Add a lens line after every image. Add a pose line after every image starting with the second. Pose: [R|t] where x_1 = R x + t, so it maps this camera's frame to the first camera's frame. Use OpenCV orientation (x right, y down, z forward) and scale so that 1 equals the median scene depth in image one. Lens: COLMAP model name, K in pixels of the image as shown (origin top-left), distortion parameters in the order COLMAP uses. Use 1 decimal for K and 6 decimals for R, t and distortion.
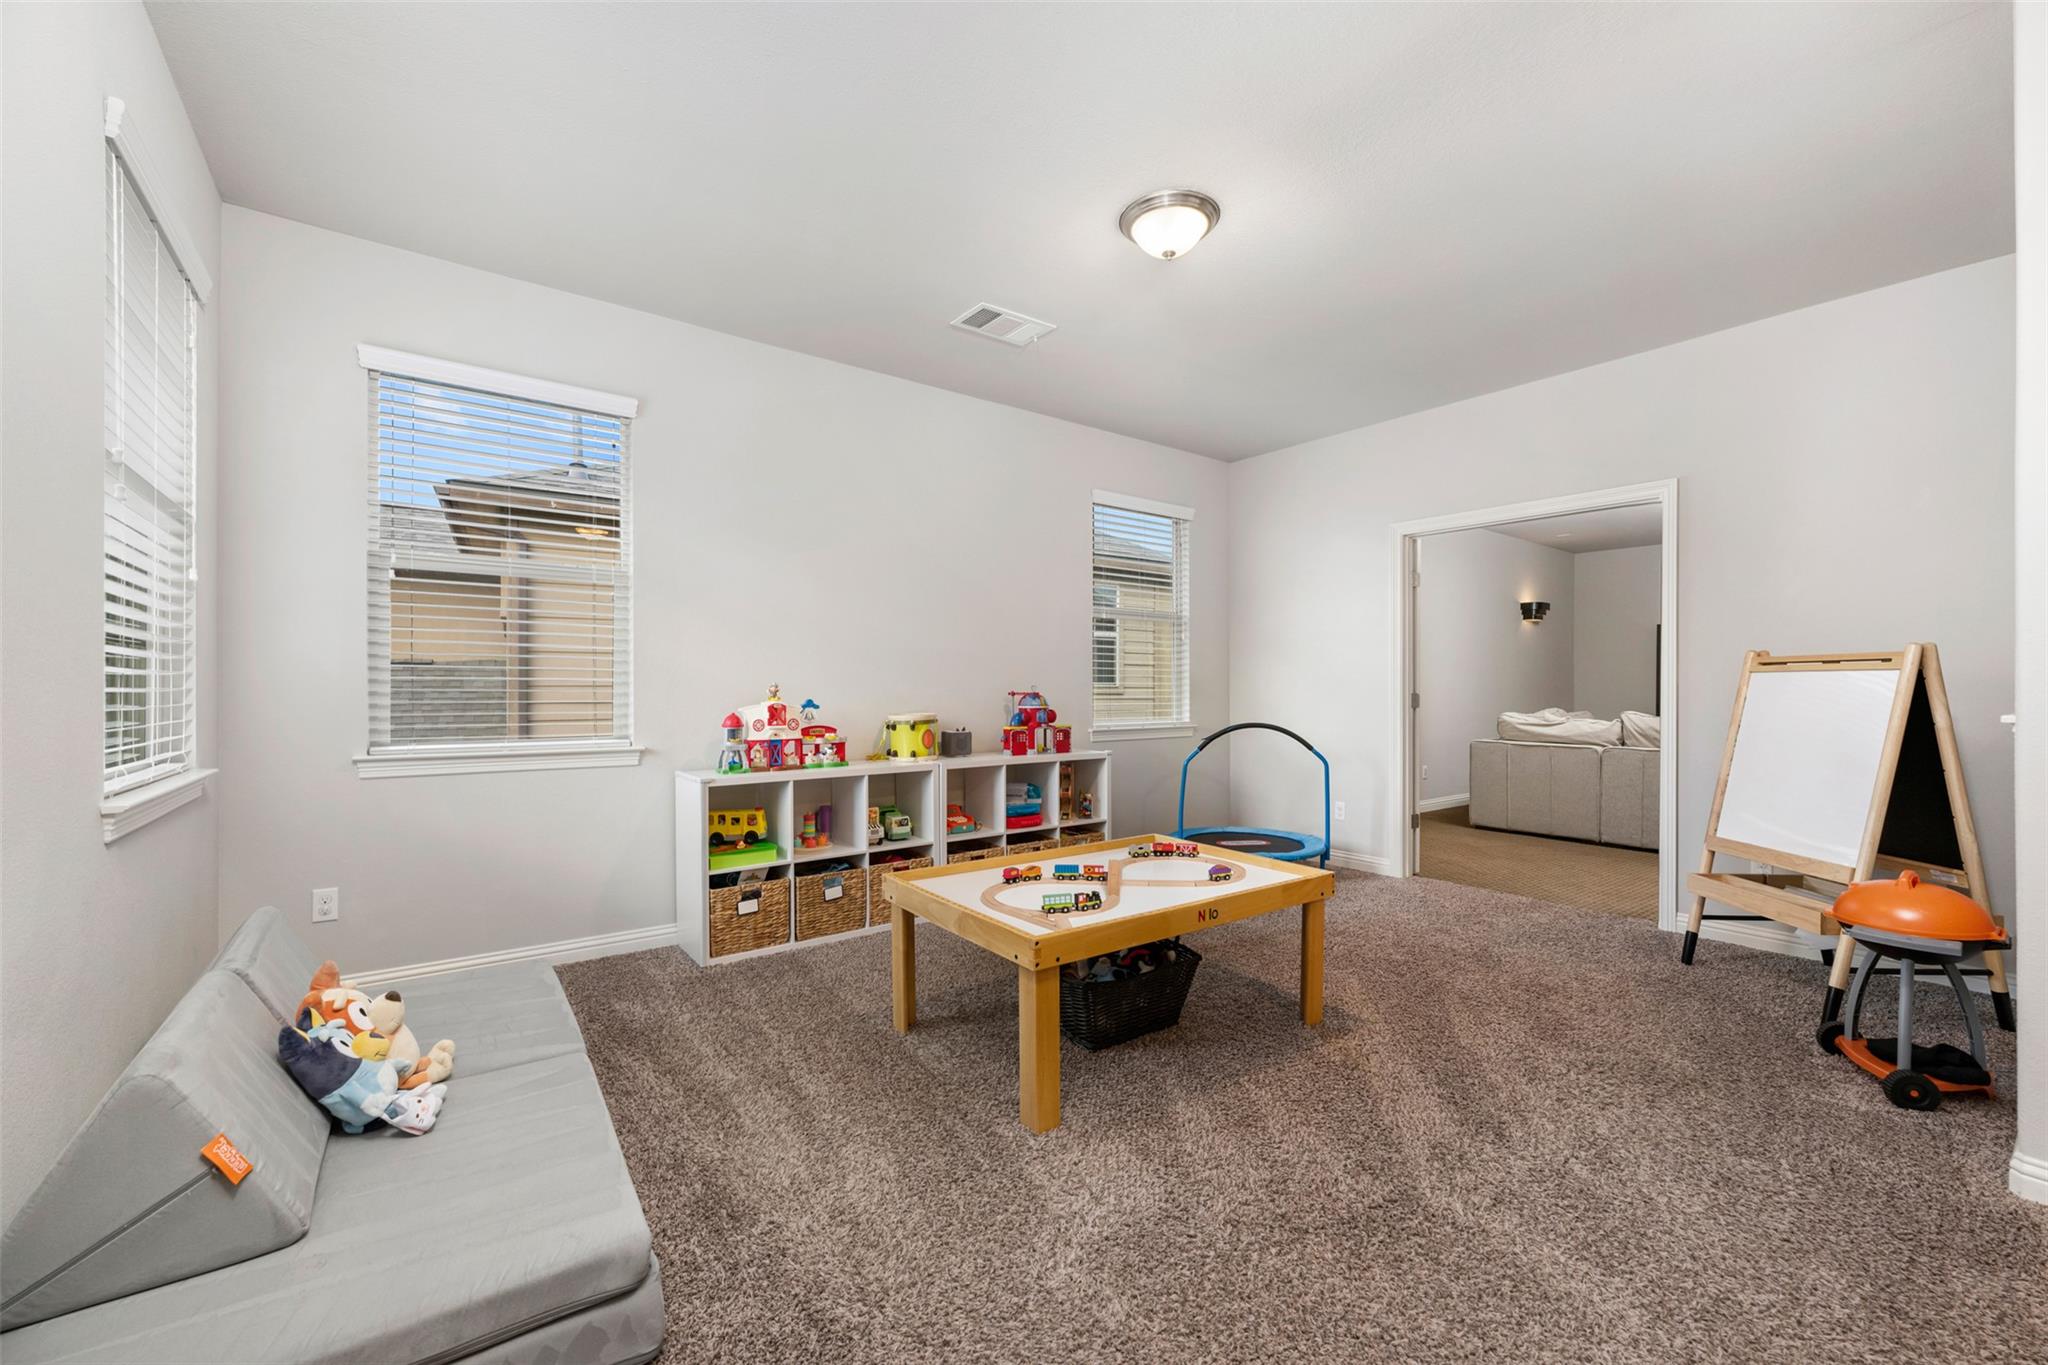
lens RADIAL K [[806.7, 0, 1021.3], [0, 806.7, 686.8], [0, 0, 1]] dist [-0.002695, -0.000075]
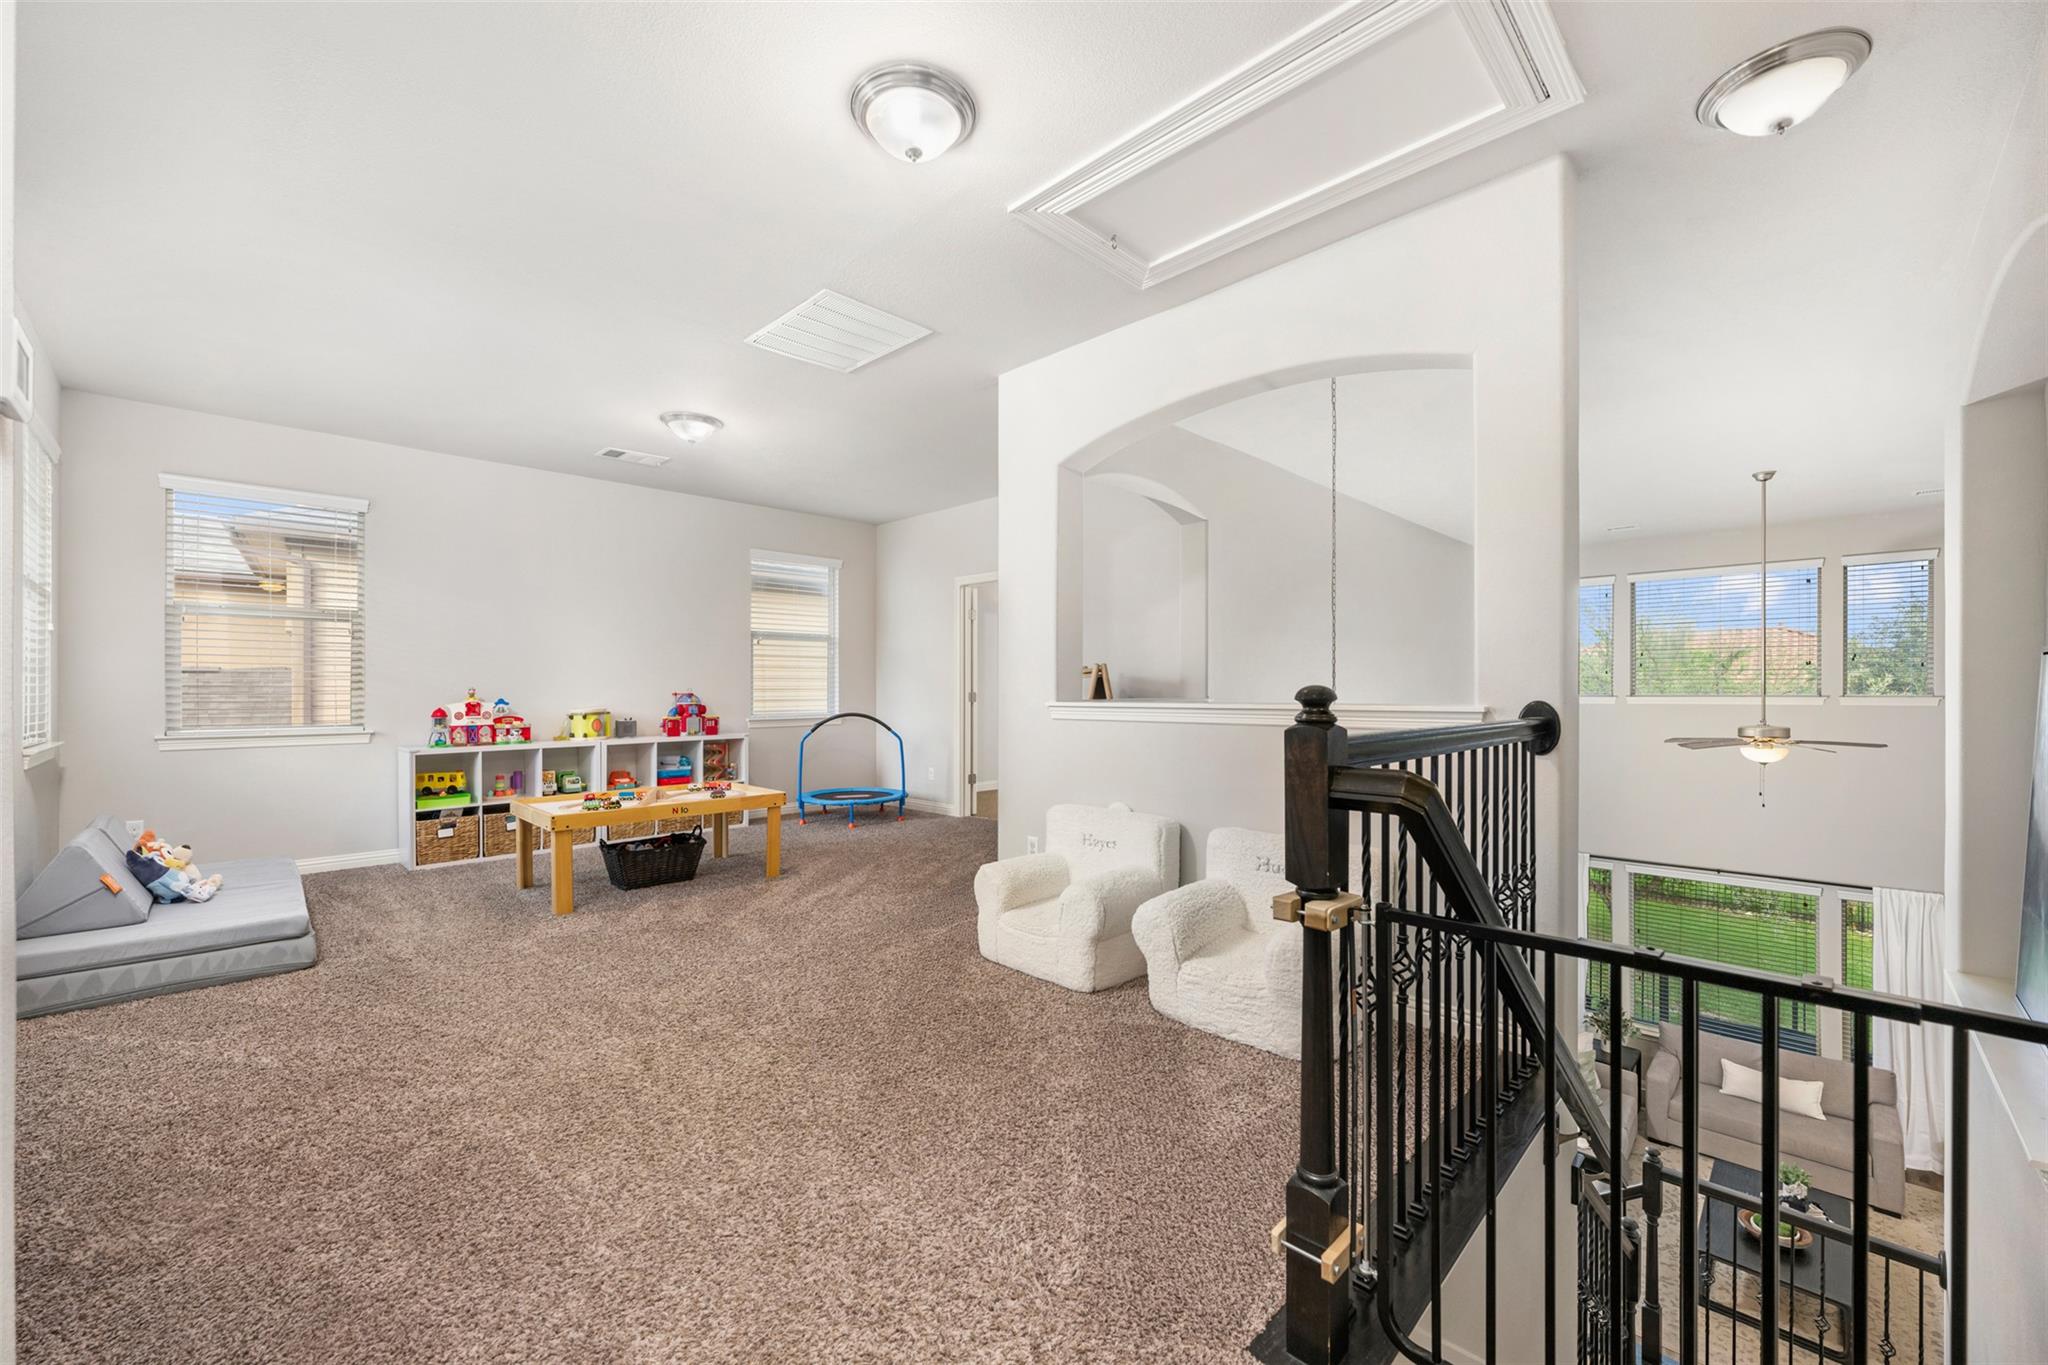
lens RADIAL K [[806.7, 0, 1023.3], [0, 806.7, 685.4], [0, 0, 1]] dist [-0.002695, -0.000075]
pose [[0.988750, -0.005043, 0.149495, 0.496575], [0.005629, 0.999978, -0.003494, 0.001806], [-0.149474, 0.004296, 0.988756, -0.653634]]
